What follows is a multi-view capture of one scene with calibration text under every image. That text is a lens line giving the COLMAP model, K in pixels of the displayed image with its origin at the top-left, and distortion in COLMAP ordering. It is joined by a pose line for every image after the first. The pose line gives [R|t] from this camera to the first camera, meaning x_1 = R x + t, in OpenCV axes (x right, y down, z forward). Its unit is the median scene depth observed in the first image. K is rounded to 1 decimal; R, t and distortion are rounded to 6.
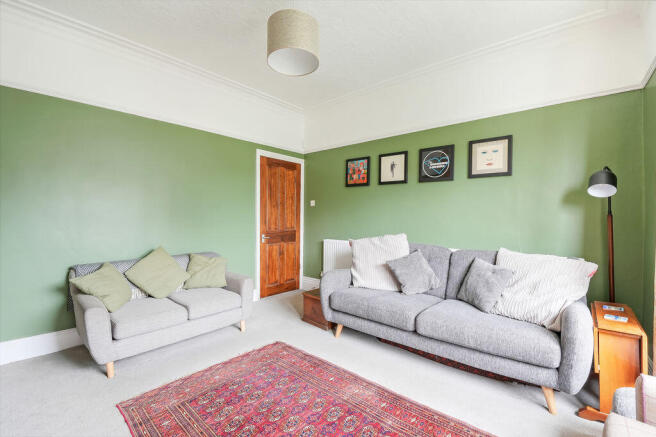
lens RADIAL K [[285.8, 0, 327.8], [0, 285.8, 226.0], [0, 0, 1]] dist [-0.001767, -0.011704]
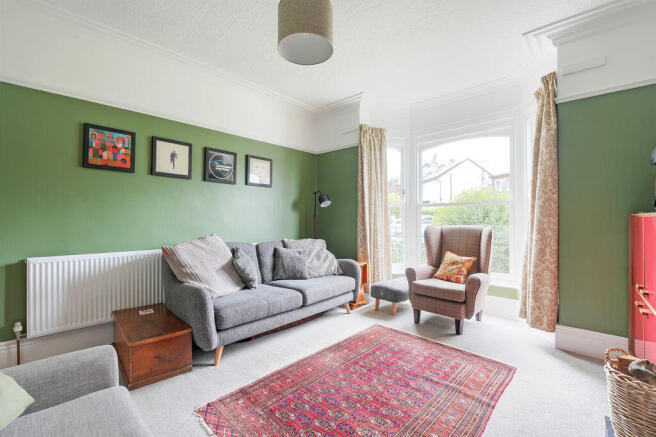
lens RADIAL K [[285.8, 0, 327.8], [0, 285.8, 226.0], [0, 0, 1]] dist [-0.001767, -0.011704]
pose [[0.028176, -0.035705, 0.998965, -0.626340], [0.021955, 0.999143, 0.035092, -0.023027], [-0.999362, 0.020944, 0.028935, 0.538381]]
